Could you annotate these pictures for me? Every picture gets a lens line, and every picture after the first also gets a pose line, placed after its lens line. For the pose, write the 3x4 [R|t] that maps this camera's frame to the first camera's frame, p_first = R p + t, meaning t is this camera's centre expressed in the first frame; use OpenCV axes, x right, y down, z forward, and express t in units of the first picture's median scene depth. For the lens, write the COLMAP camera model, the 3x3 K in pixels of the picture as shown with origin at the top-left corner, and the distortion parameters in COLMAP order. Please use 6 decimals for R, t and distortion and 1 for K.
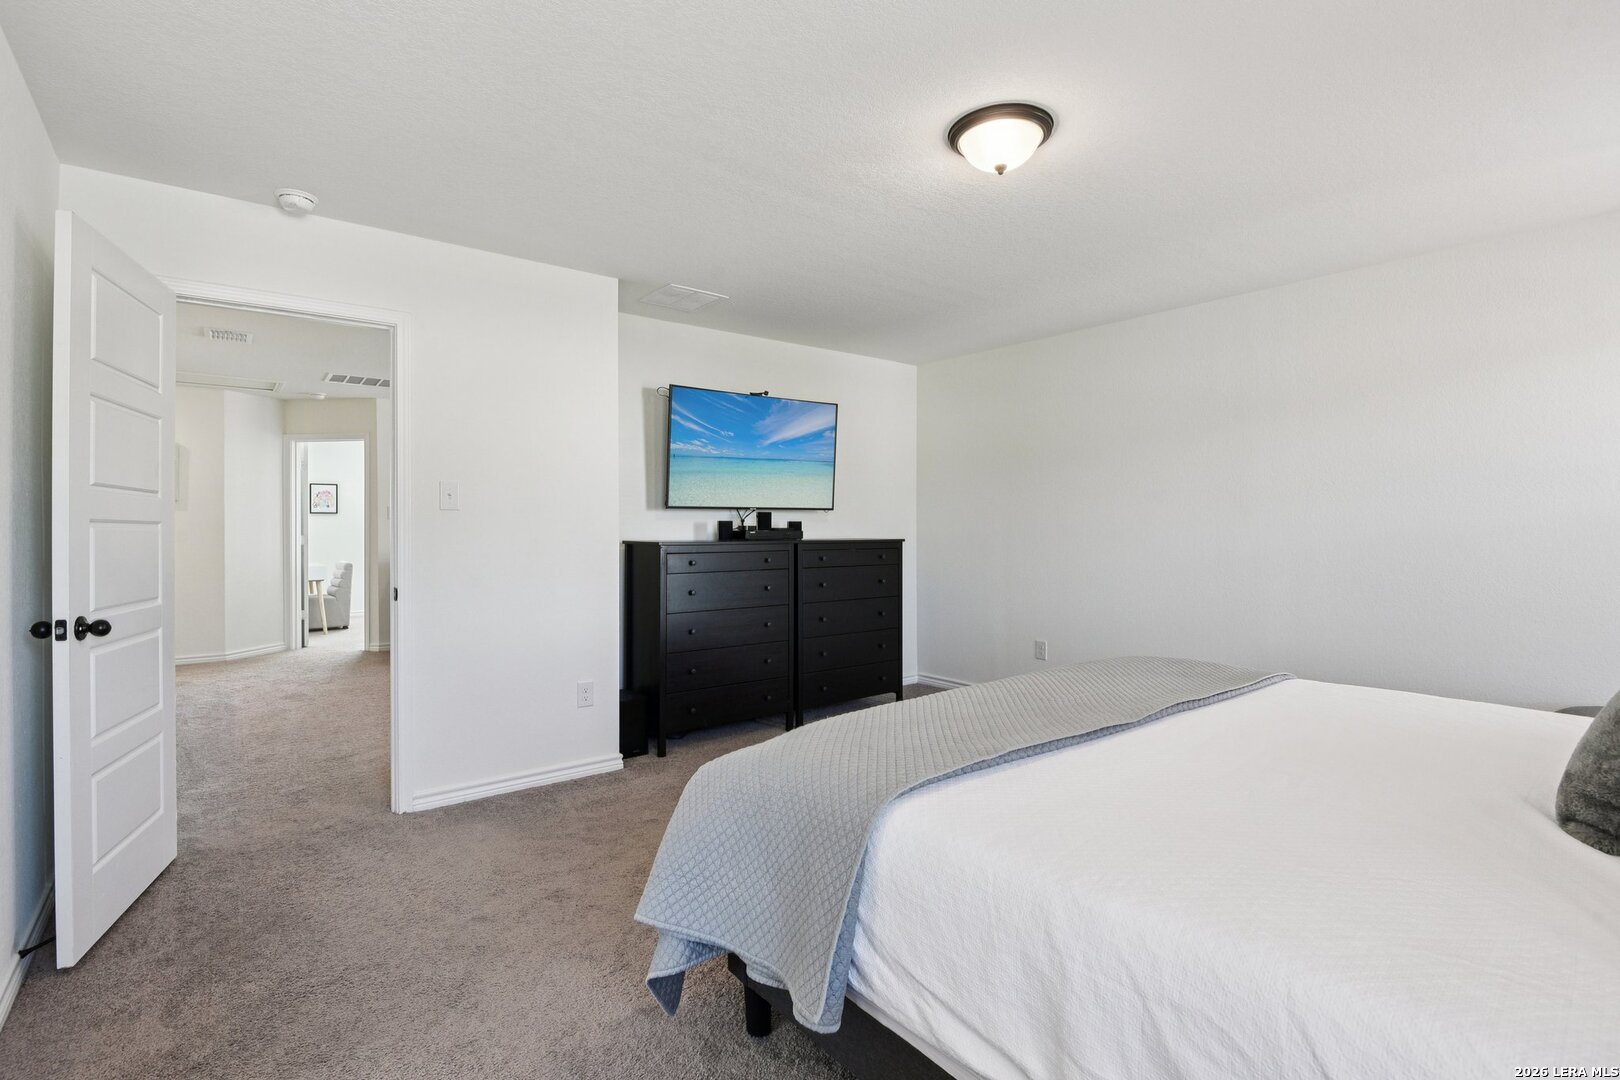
lens RADIAL K [[768.2, 0, 810.0], [0, 768.2, 540.0], [0, 0, 1]] dist [-0.000662, -0.000124]
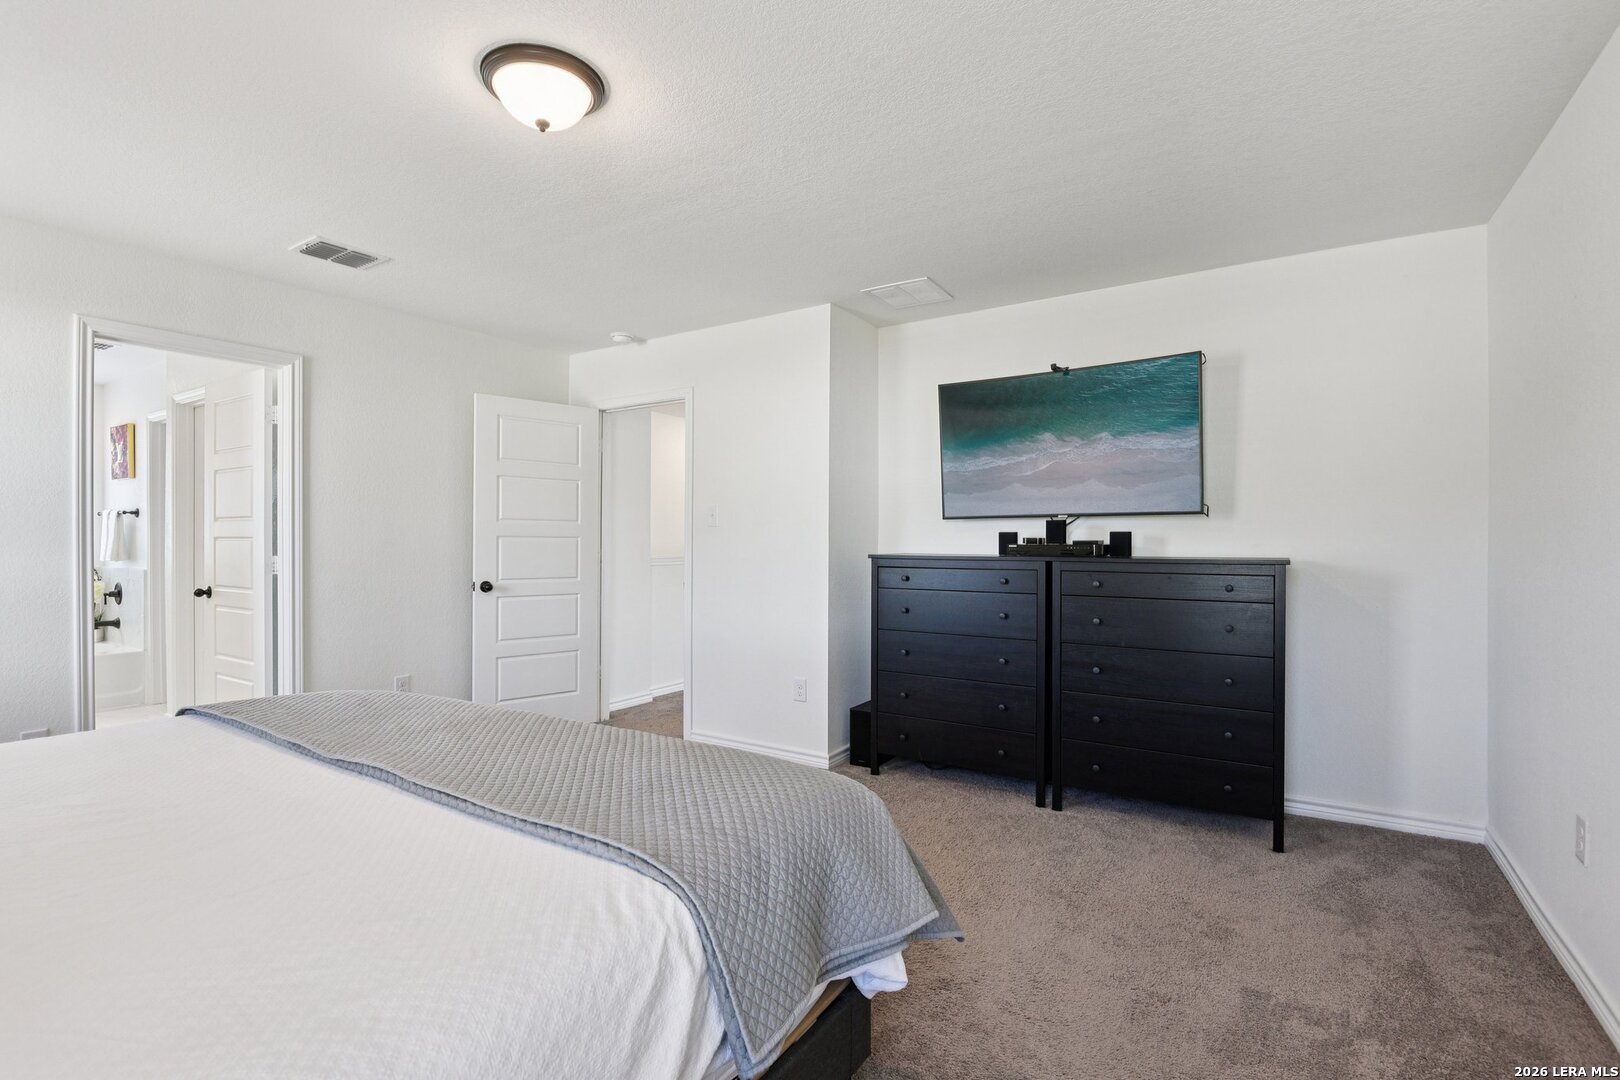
lens RADIAL K [[745.2, 0, 797.1], [0, 745.2, 538.8], [0, 0, 1]] dist [0.000010, -0.000173]
pose [[0.327644, 0.002491, -0.944798, 0.590749], [-0.015784, 0.999871, -0.002838, -0.011607], [0.944669, 0.015842, 0.327641, 0.524979]]
